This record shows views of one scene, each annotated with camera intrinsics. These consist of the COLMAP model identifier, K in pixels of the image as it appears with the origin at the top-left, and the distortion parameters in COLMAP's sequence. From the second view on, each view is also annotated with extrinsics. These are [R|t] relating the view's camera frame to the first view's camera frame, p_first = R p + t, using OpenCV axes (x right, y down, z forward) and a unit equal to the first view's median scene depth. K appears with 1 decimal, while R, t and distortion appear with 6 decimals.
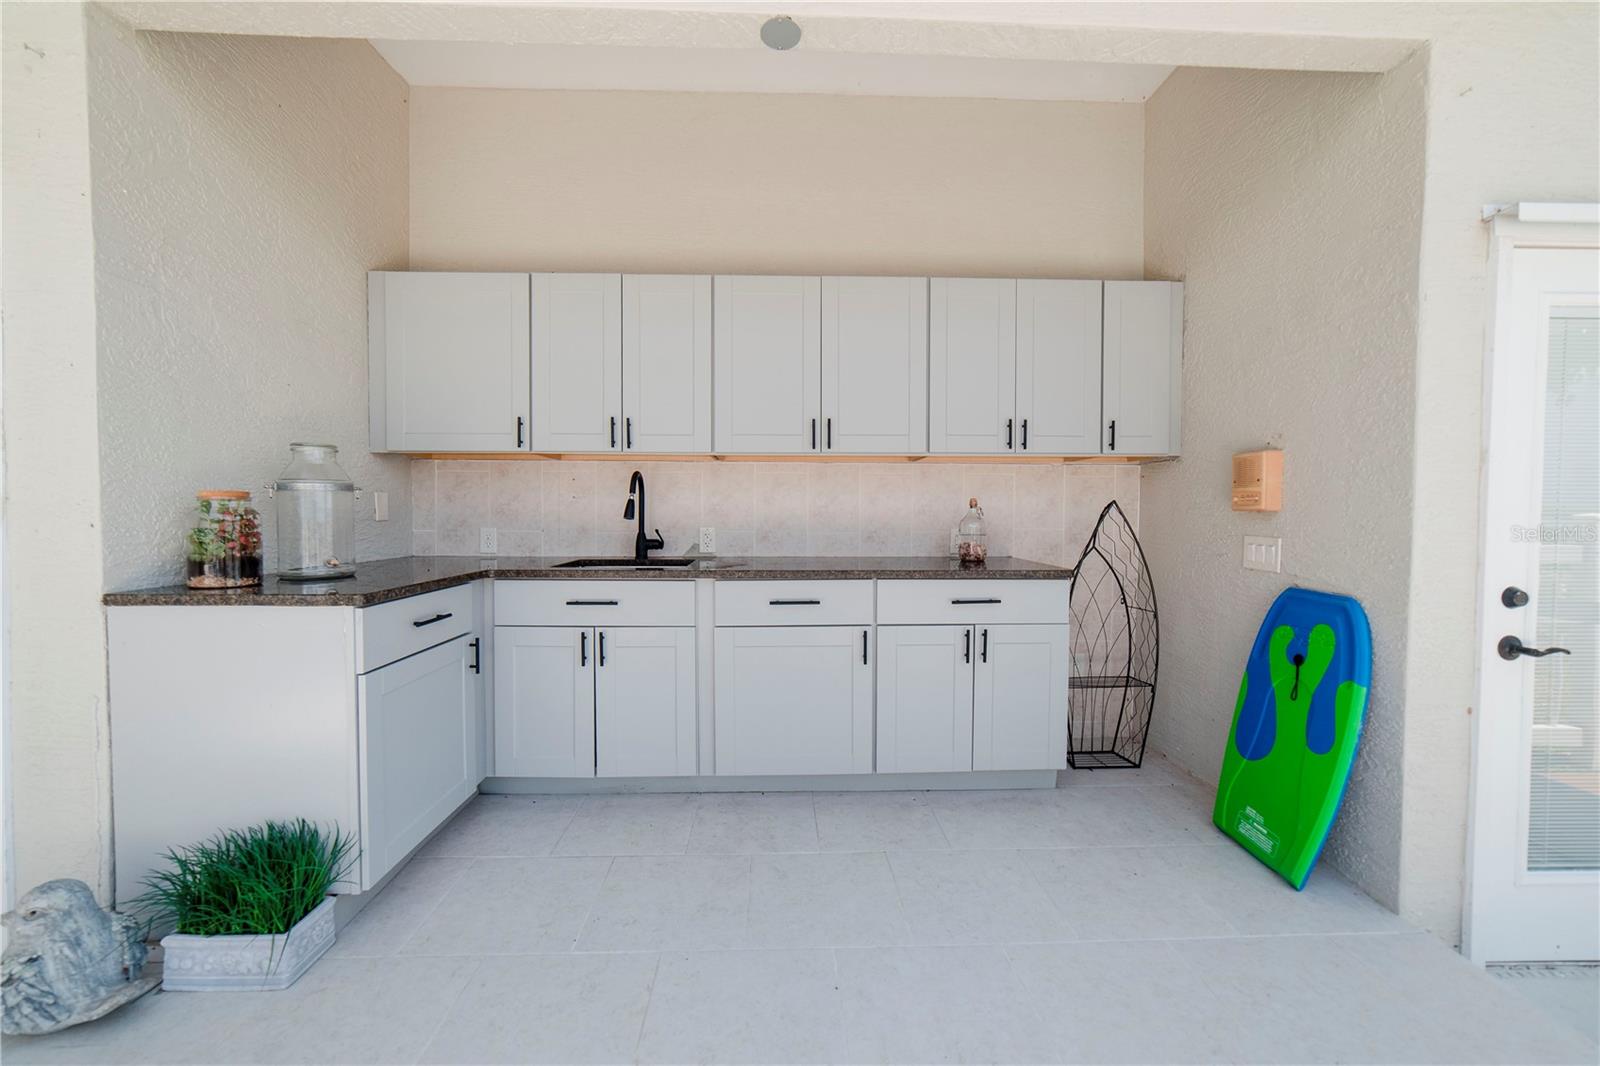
lens RADIAL K [[621.4, 0, 806.6], [0, 621.4, 530.5], [0, 0, 1]] dist [-0.018124, 0.004437]
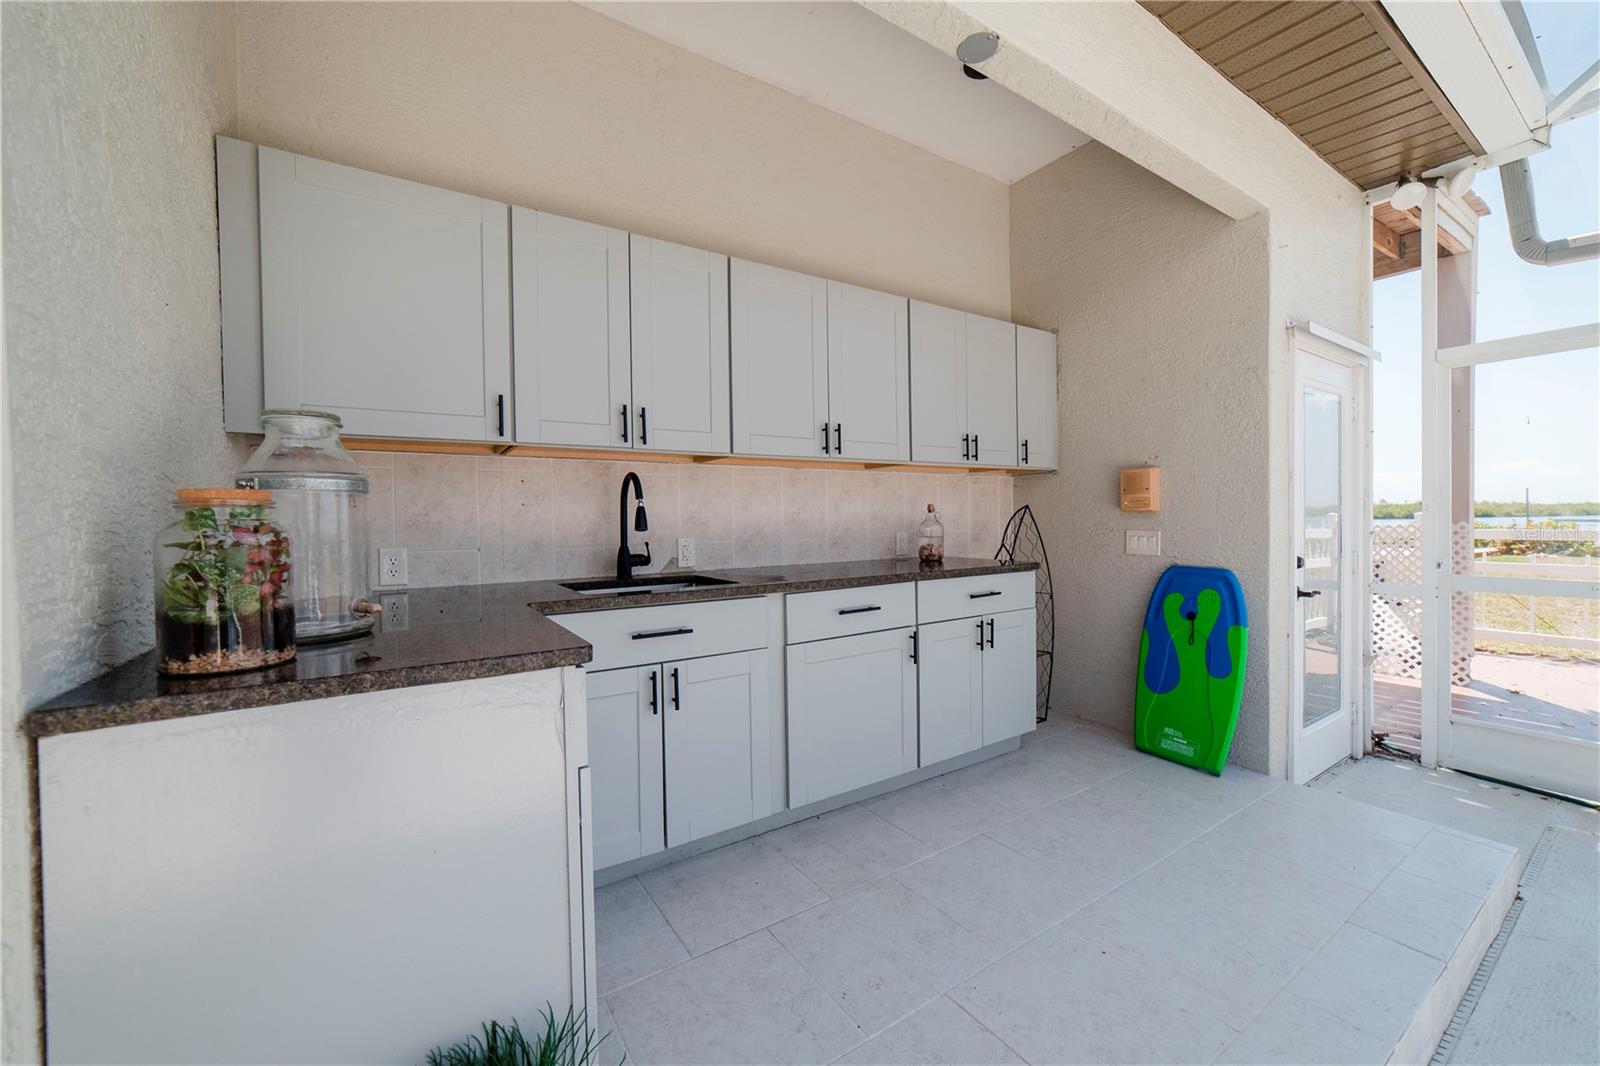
lens RADIAL K [[621.4, 0, 810.2], [0, 621.4, 529.1], [0, 0, 1]] dist [-0.018124, 0.004437]
pose [[0.854961, -0.024449, 0.518116, -0.543026], [0.033203, 0.999420, -0.007629, -0.006176], [-0.517629, 0.023725, 0.855276, 0.186872]]
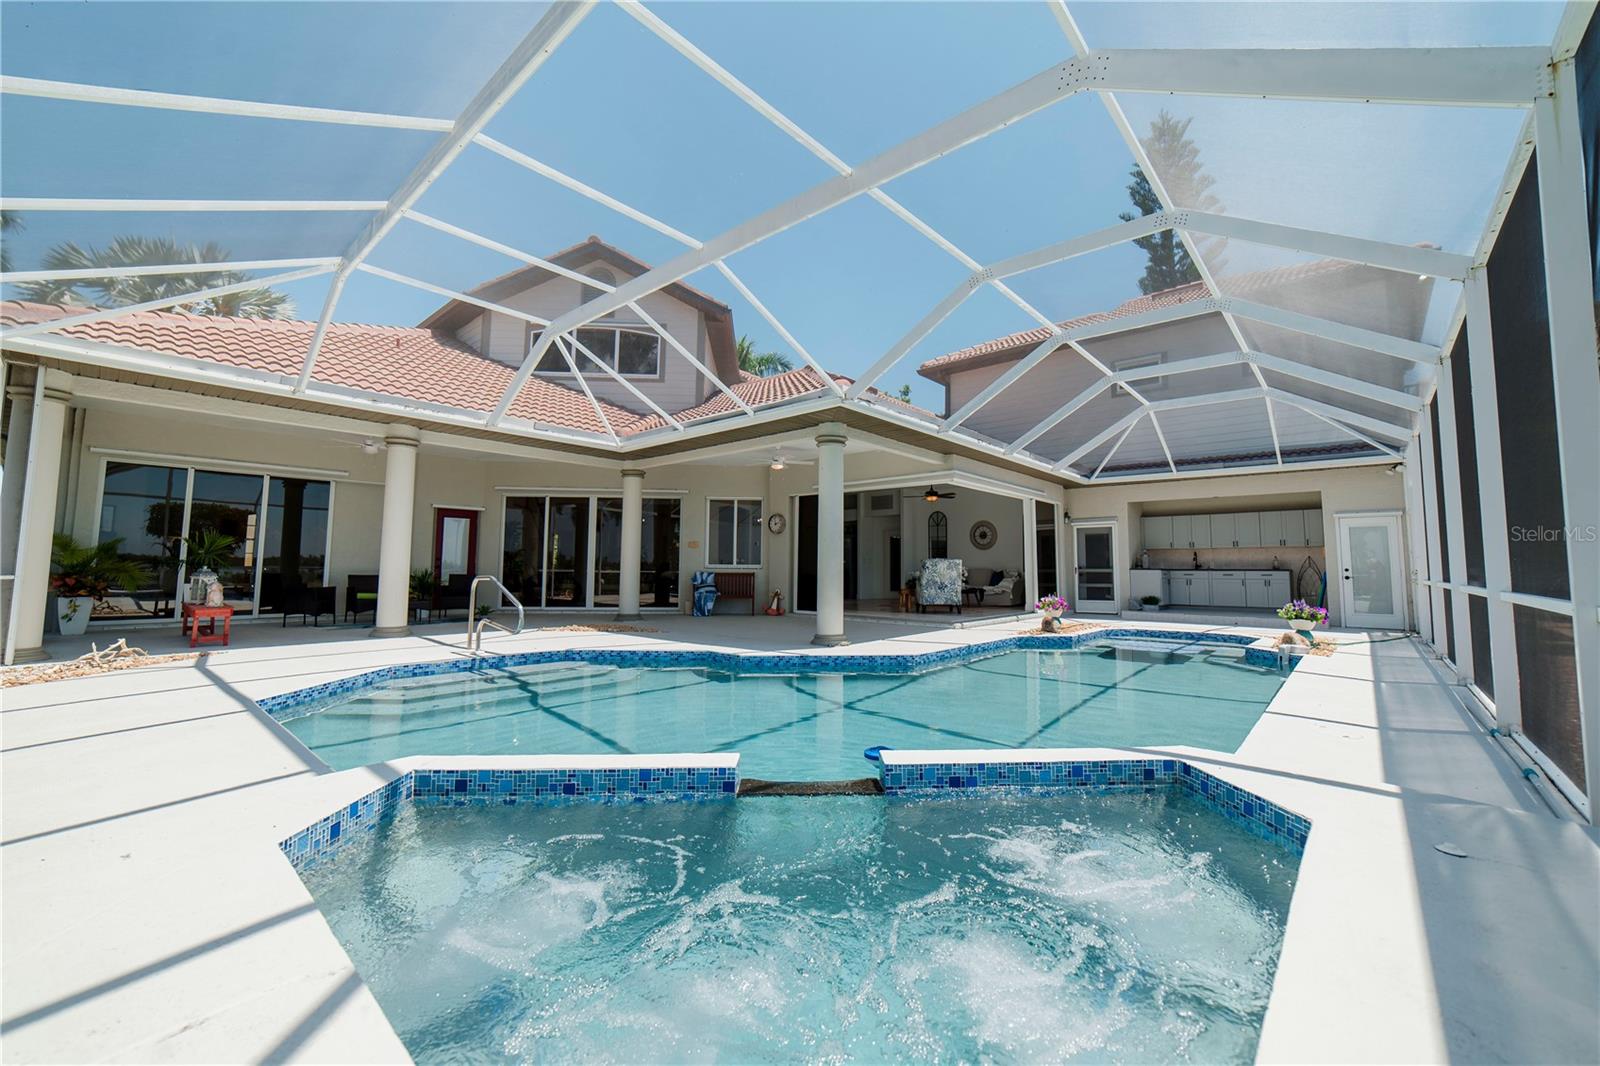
lens RADIAL K [[621.4, 0, 808.5], [0, 621.4, 521.8], [0, 0, 1]] dist [-0.018124, 0.004437]
pose [[0.717618, -0.048481, -0.694747, 1.099048], [-0.027580, 0.994813, -0.097909, 0.275204], [0.695891, 0.089423, 0.712559, -5.402588]]
